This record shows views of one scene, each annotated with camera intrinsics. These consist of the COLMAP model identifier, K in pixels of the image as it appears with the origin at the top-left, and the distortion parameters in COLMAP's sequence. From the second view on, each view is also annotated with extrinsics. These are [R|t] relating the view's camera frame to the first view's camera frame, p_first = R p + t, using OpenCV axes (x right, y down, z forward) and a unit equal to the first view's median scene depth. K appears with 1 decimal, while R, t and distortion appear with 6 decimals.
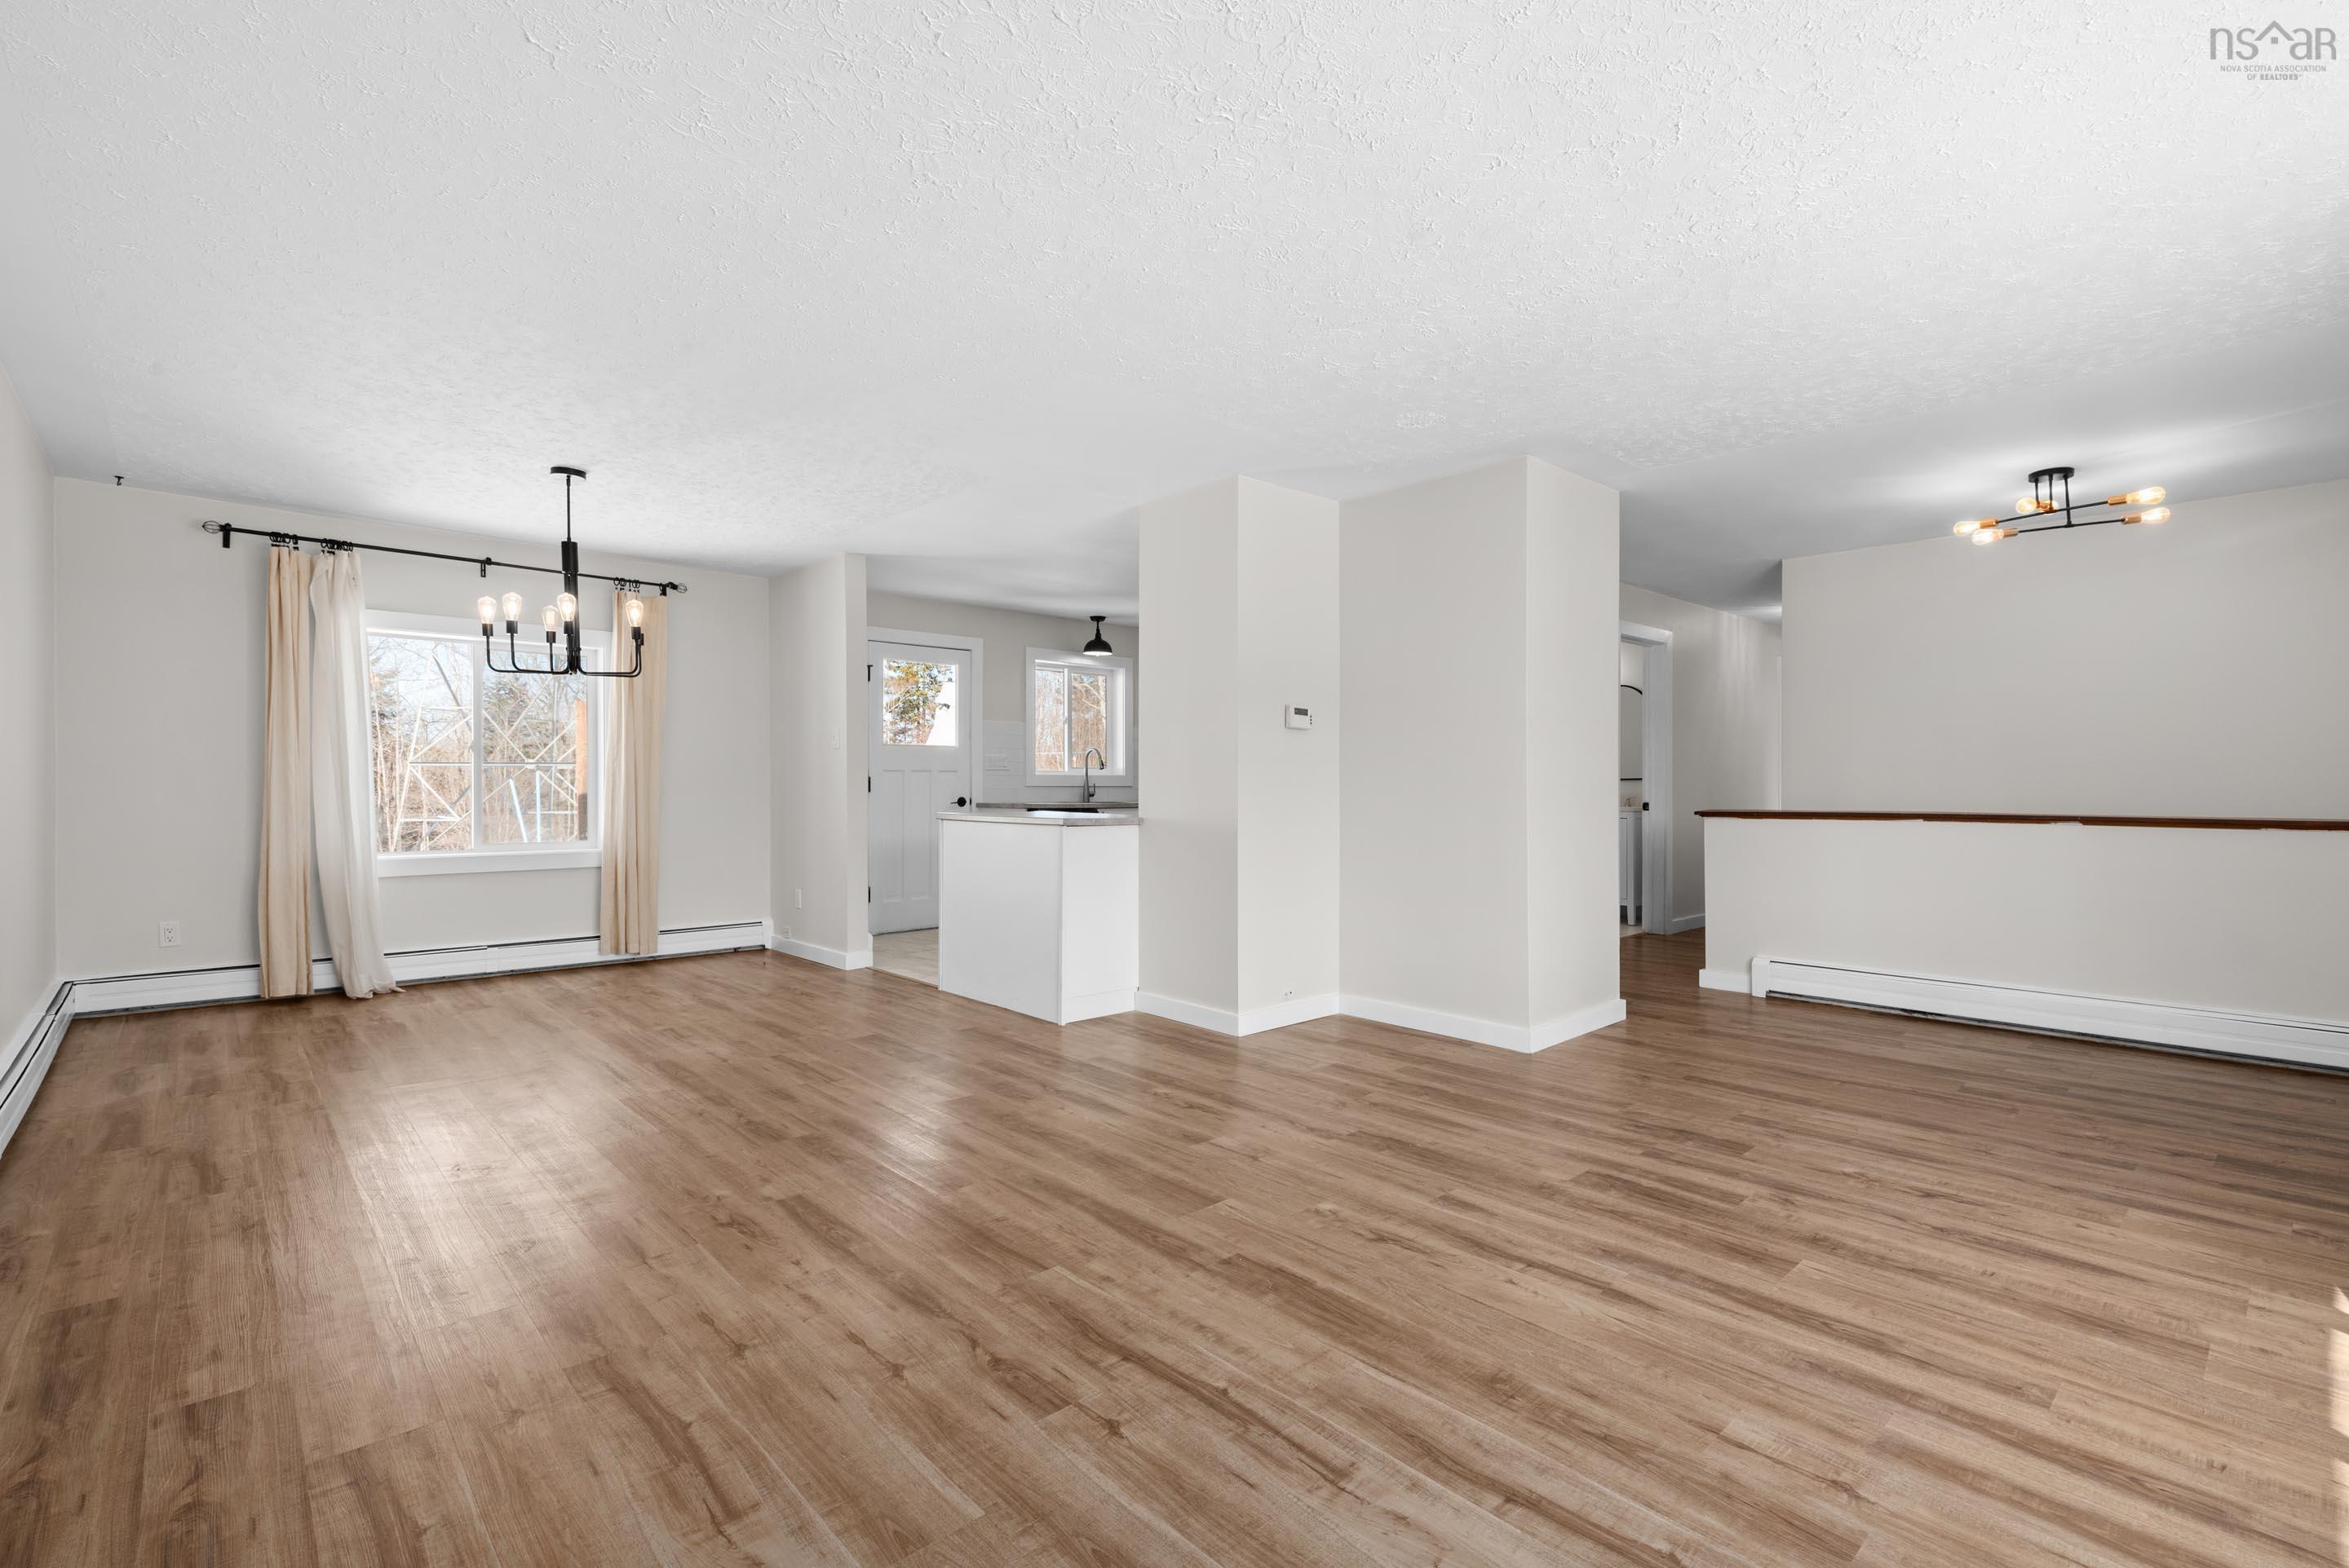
lens RADIAL K [[1064.9, 0, 1201.8], [0, 1064.9, 782.2], [0, 0, 1]] dist [0.002872, 0.000074]
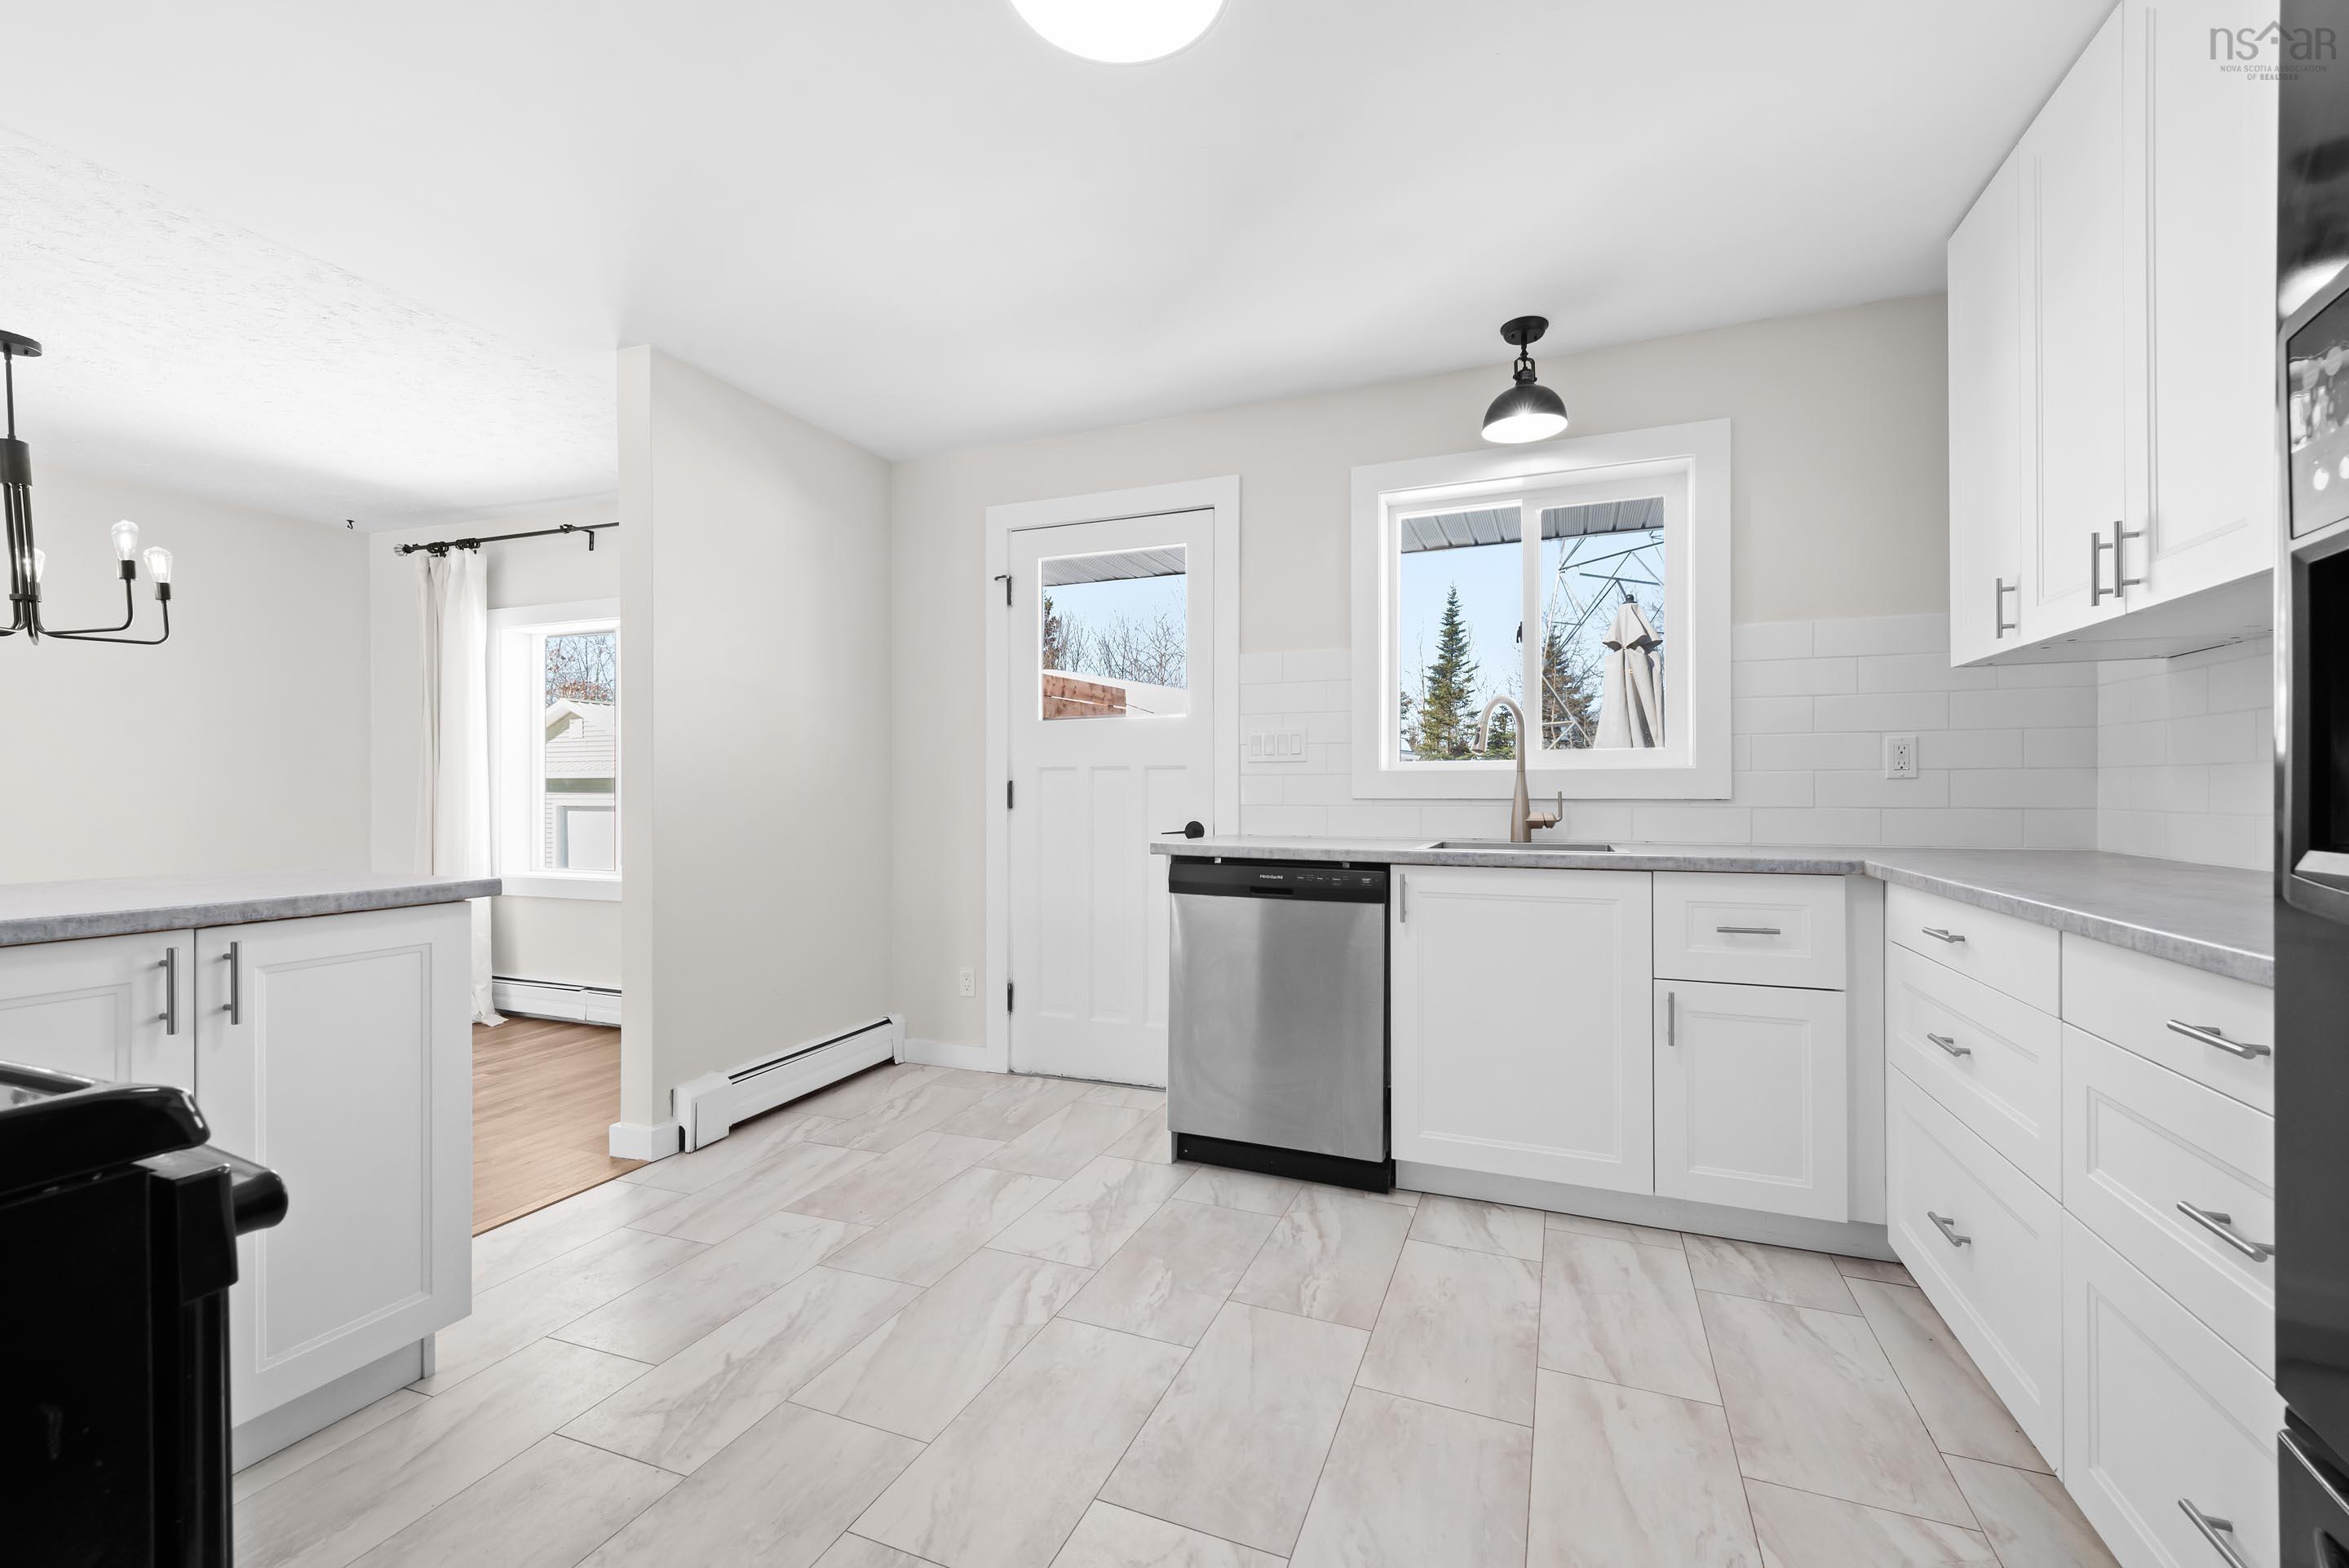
lens RADIAL K [[978.3, 0, 1172.7], [0, 978.3, 786.1], [0, 0, 1]] dist [0.015907, -0.004517]
pose [[0.412502, -0.001867, -0.910955, 0.285064], [0.006806, 0.999976, 0.001032, -0.003669], [0.910931, -0.006626, 0.412505, 1.383130]]
